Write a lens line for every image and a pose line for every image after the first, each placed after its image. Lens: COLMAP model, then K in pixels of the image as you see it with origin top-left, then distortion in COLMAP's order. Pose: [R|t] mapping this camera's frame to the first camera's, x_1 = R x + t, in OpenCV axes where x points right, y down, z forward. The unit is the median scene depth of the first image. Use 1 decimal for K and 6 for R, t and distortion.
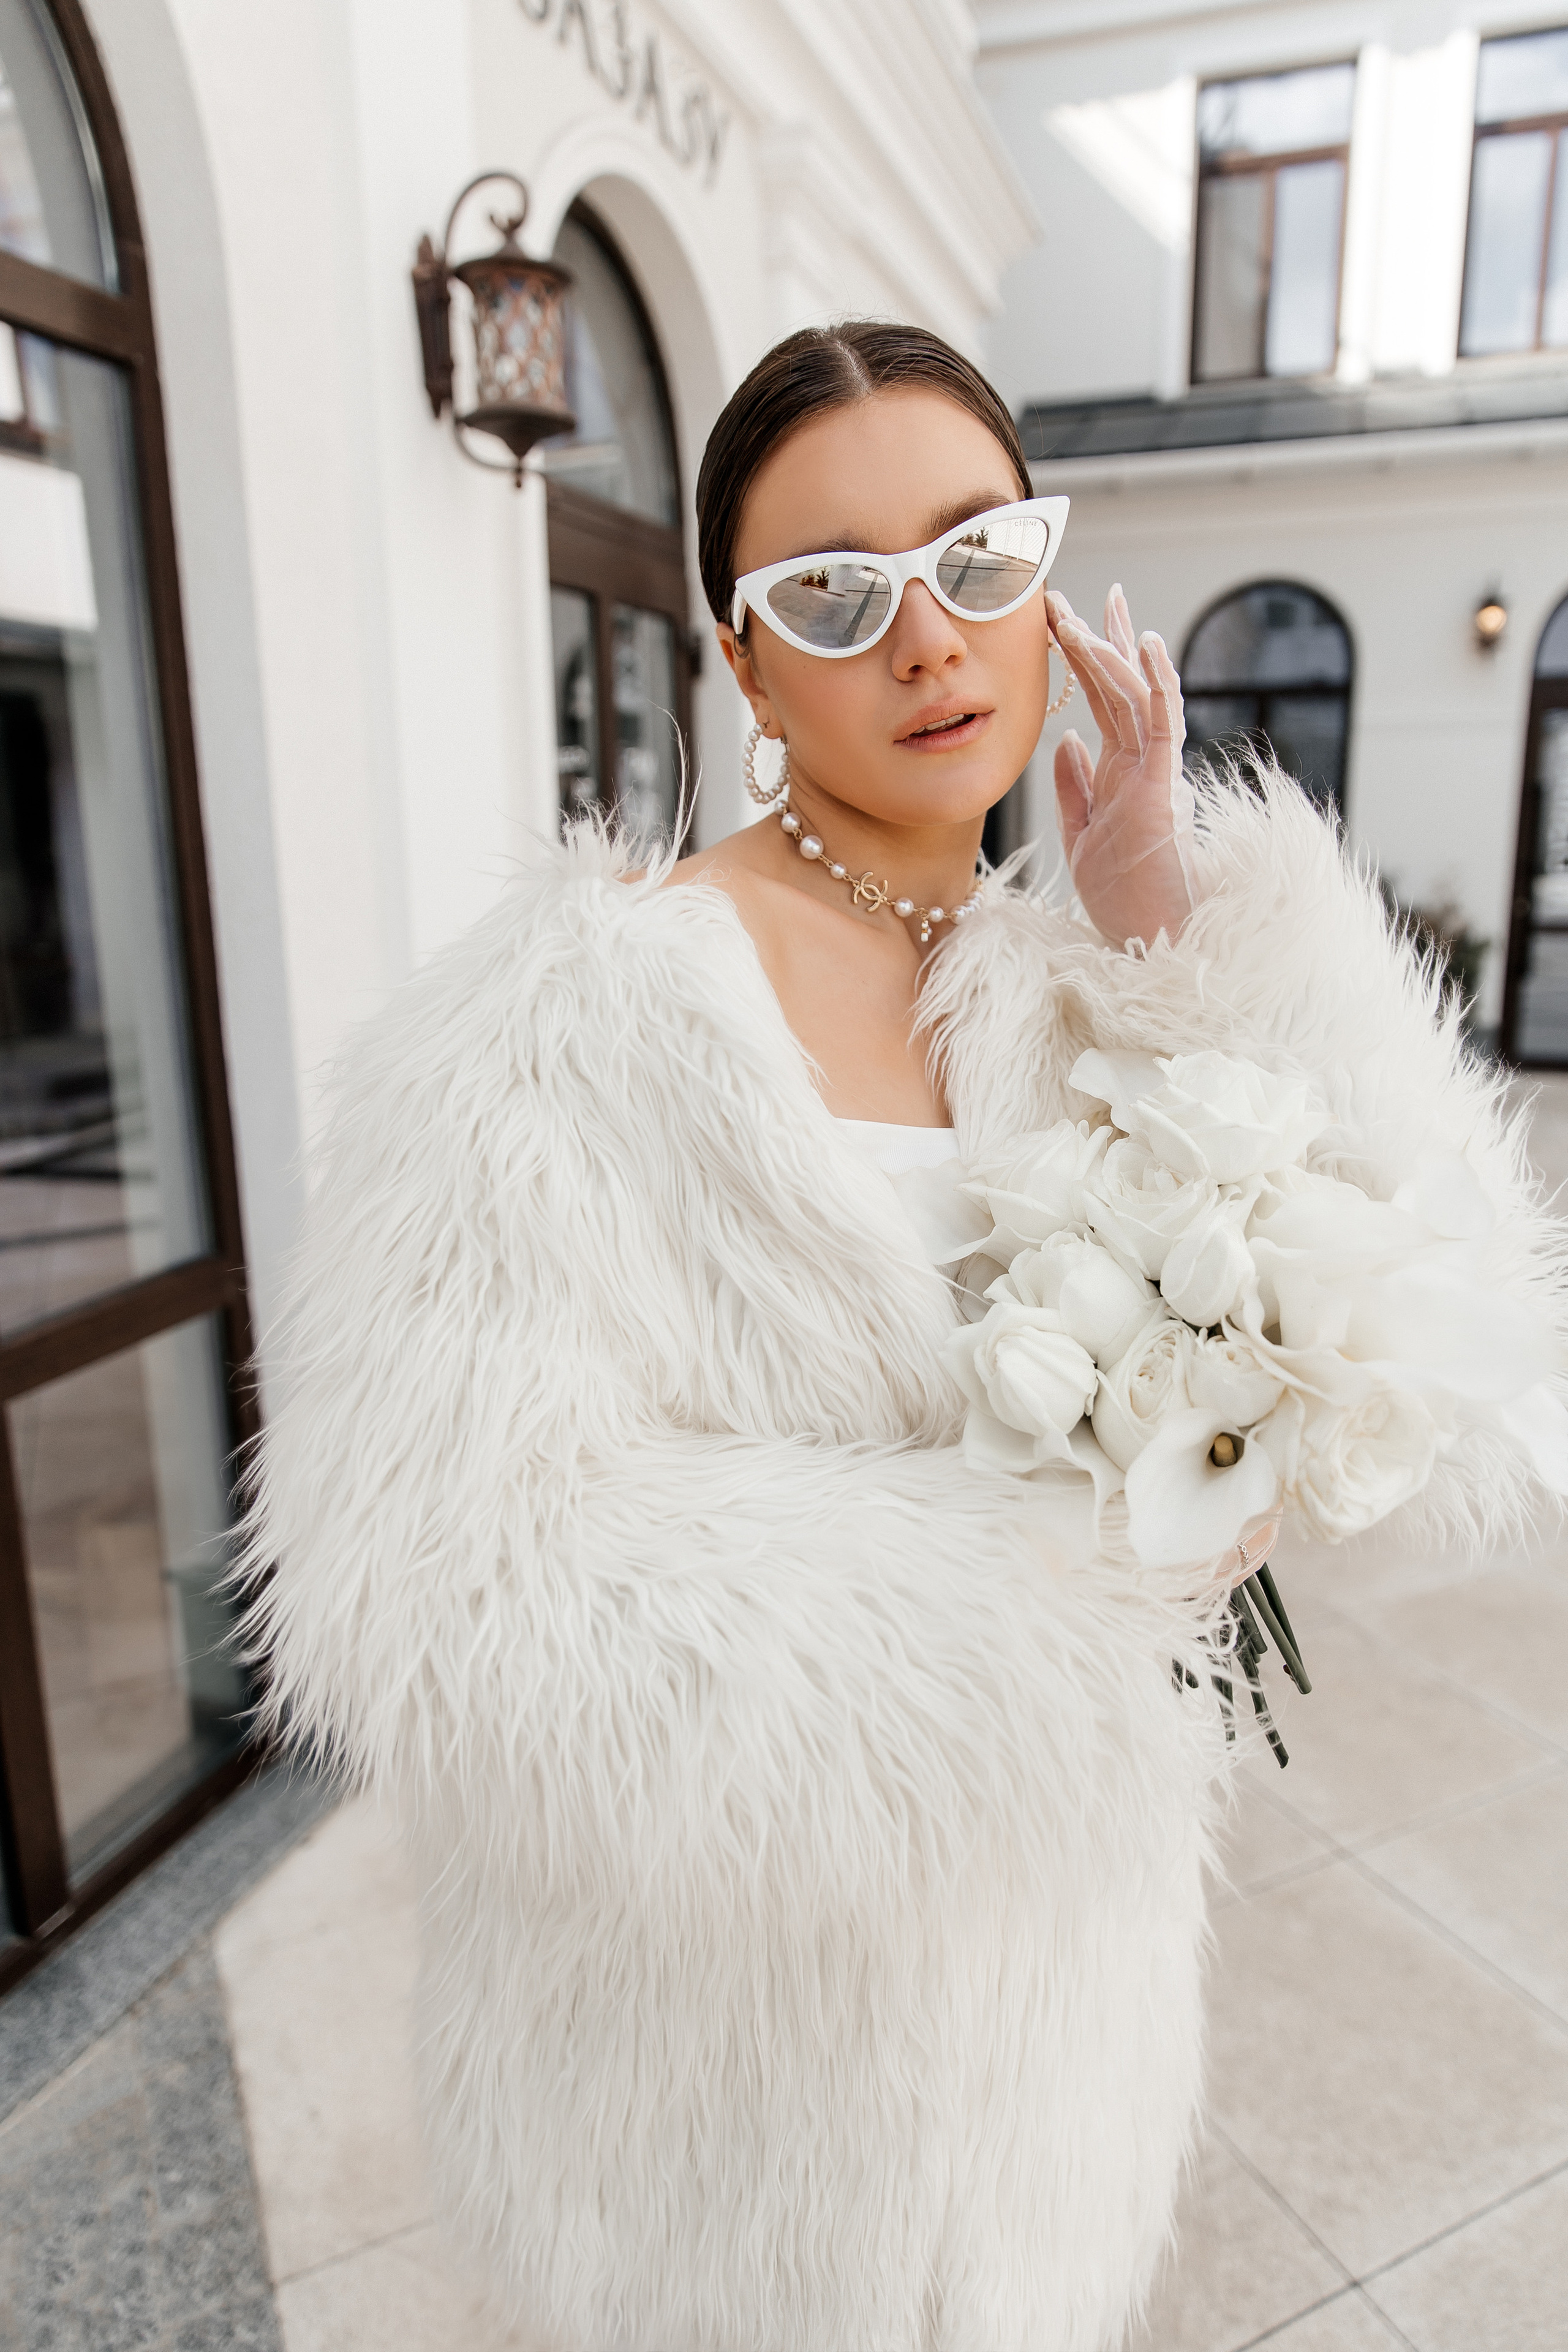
lens RADIAL K [[1650.4, 0, 789.4], [0, 1650.4, 1188.8], [0, 0, 1]] dist [-0.025368, 0.041006]
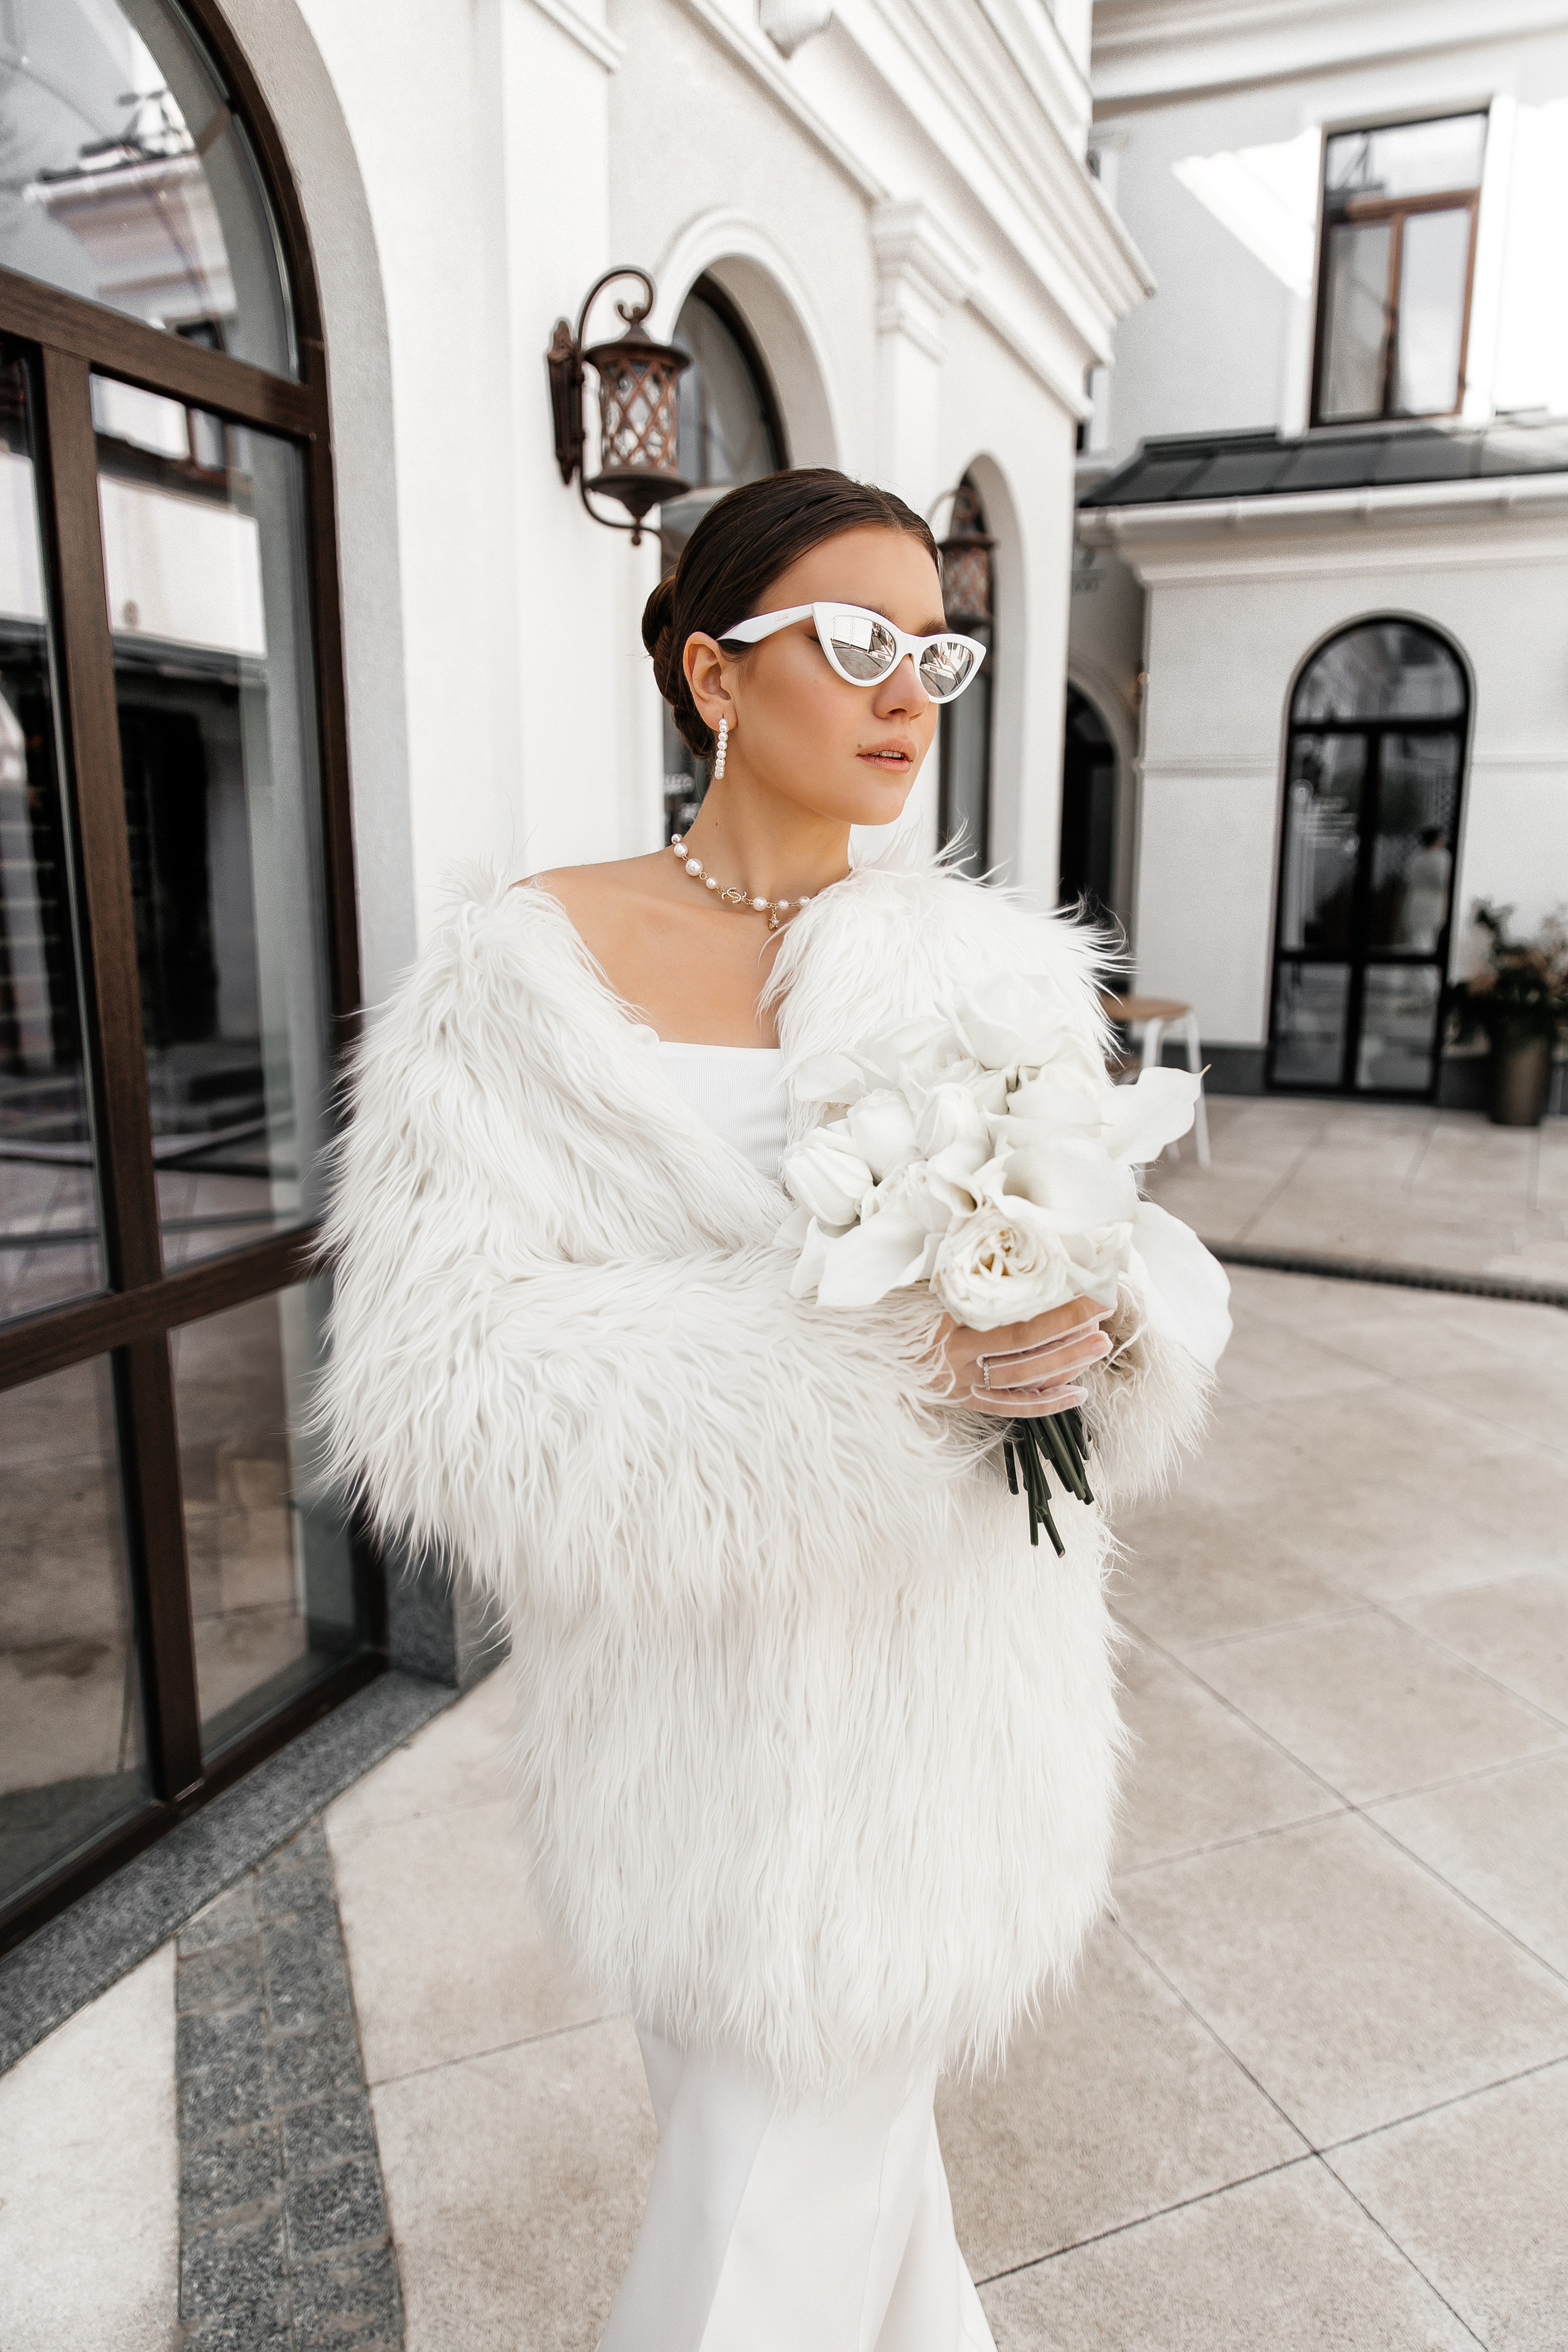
lens RADIAL K [[1639.1, 0, 784.0], [0, 1639.1, 1176.0], [0, 0, 1]] dist [-0.000149, -0.001293]
pose [[0.997014, 0.030478, -0.070953, 0.032132], [-0.032048, 0.999264, -0.021090, 0.029167], [0.070258, 0.023301, 0.997257, -0.112745]]
